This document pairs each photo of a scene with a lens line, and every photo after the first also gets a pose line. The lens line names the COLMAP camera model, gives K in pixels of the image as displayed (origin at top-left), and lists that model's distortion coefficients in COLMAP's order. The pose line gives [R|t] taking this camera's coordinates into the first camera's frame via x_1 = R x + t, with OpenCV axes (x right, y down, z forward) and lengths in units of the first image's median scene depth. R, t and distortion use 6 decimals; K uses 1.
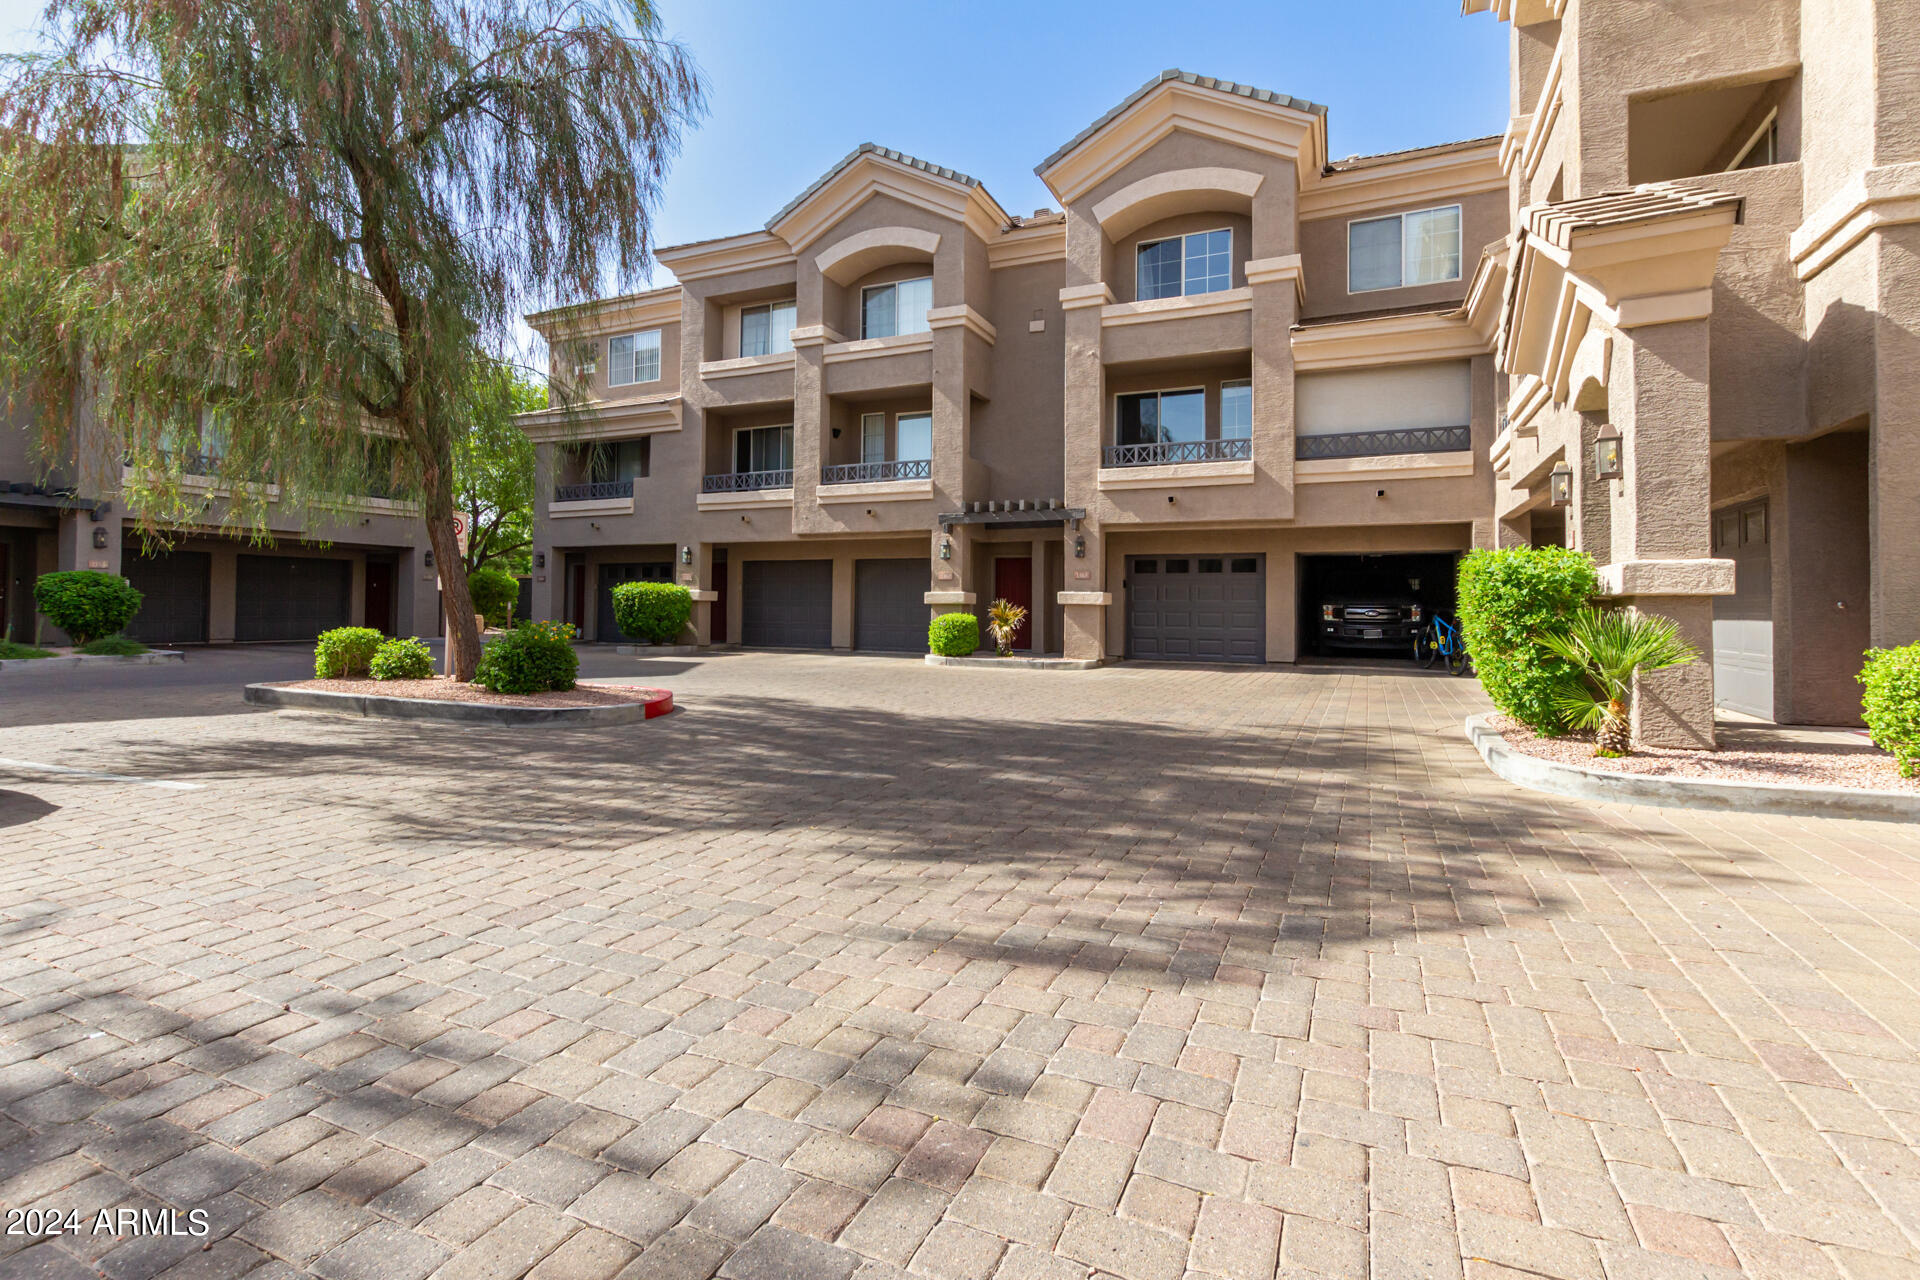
lens RADIAL K [[877.5, 0, 953.4], [0, 877.5, 635.9], [0, 0, 1]] dist [0.004007, -0.000002]
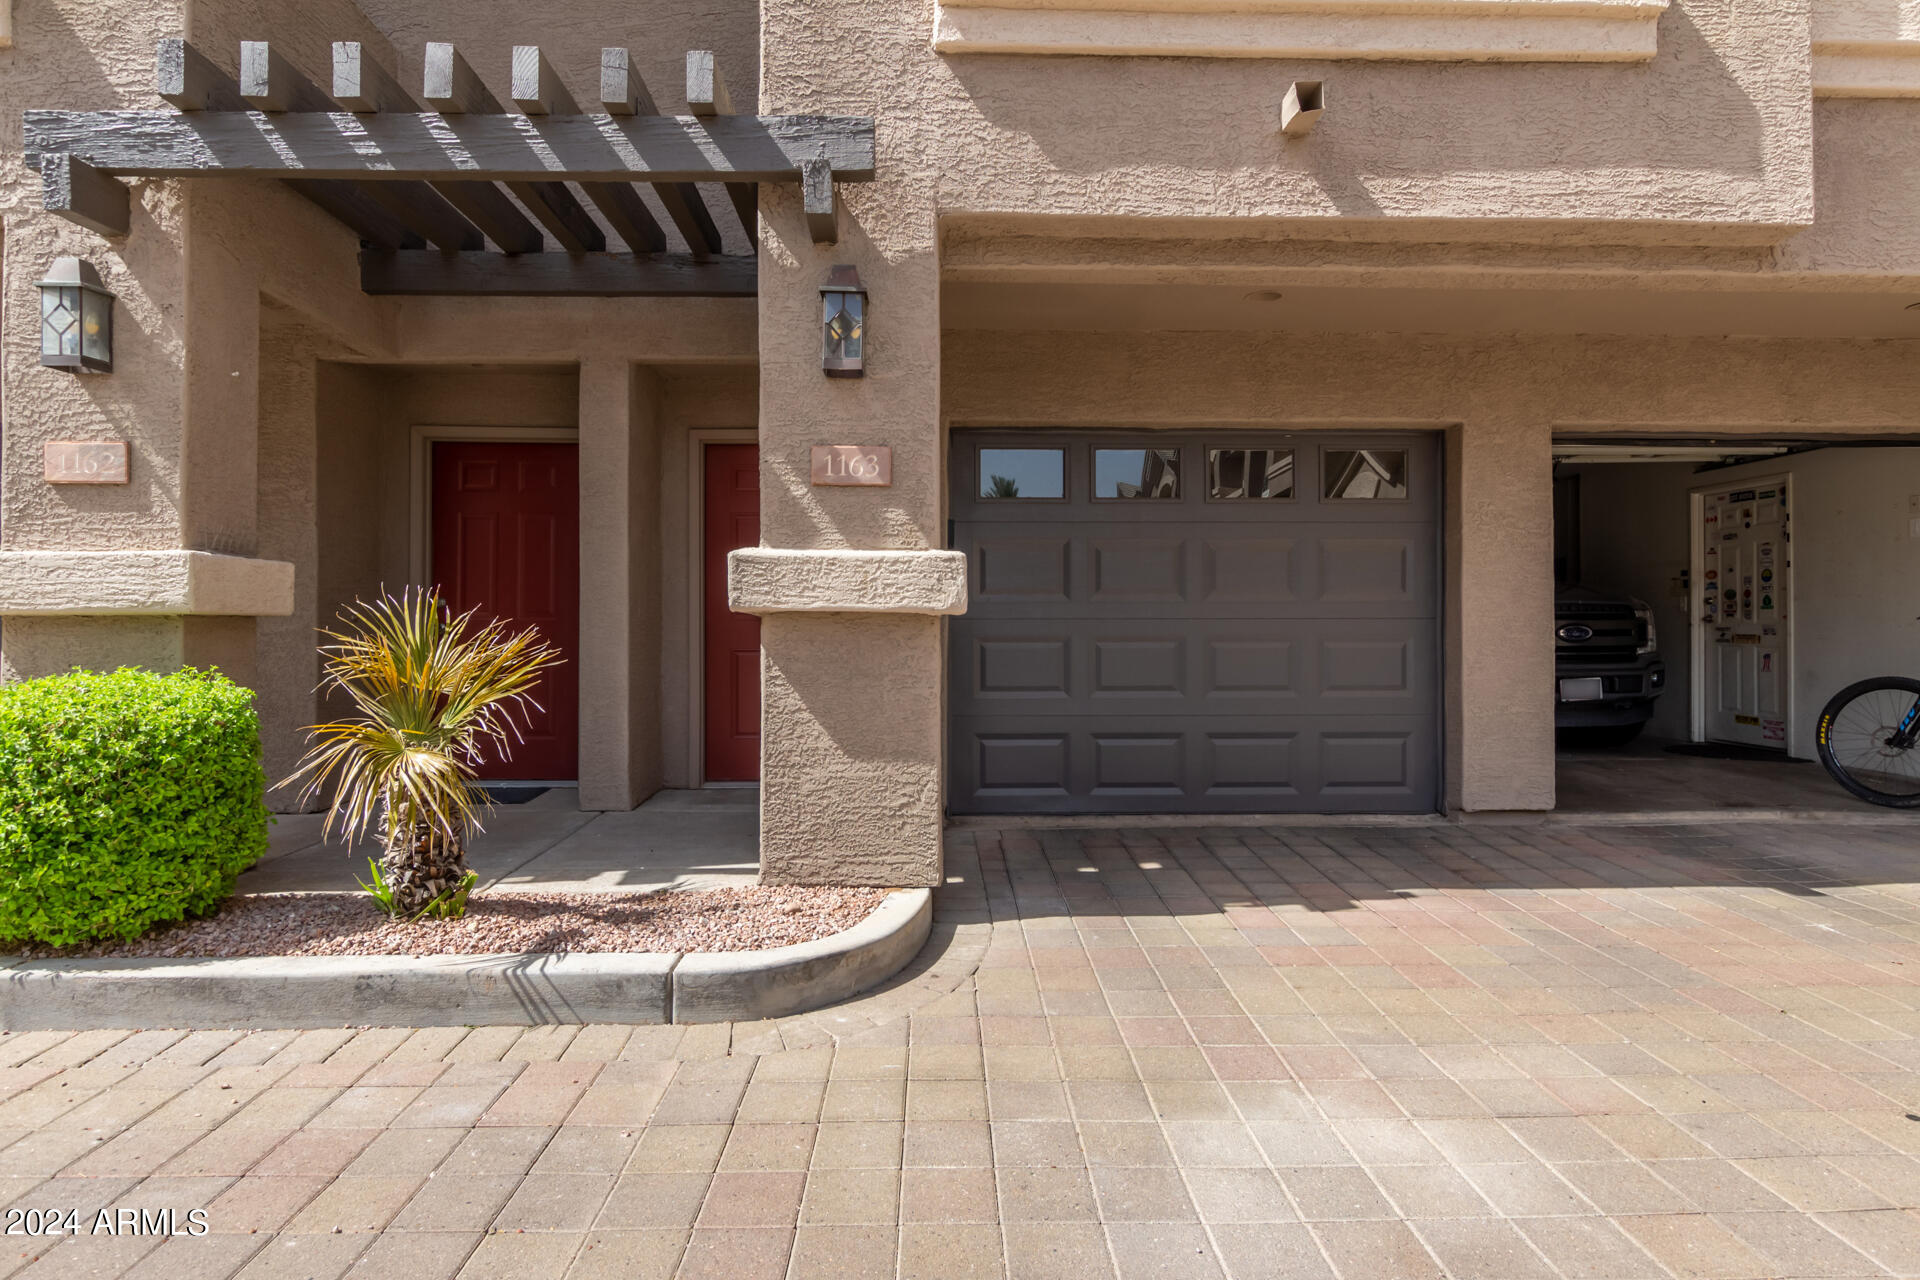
lens RADIAL K [[1017.6, 0, 960.0], [0, 1017.6, 640.0], [0, 0, 1]] dist [-0.000696, -0.000063]
pose [[0.895756, -0.009506, 0.444445, 0.063685], [0.017146, 0.999766, -0.013174, -0.026134], [-0.444216, 0.019421, 0.895709, 0.763756]]
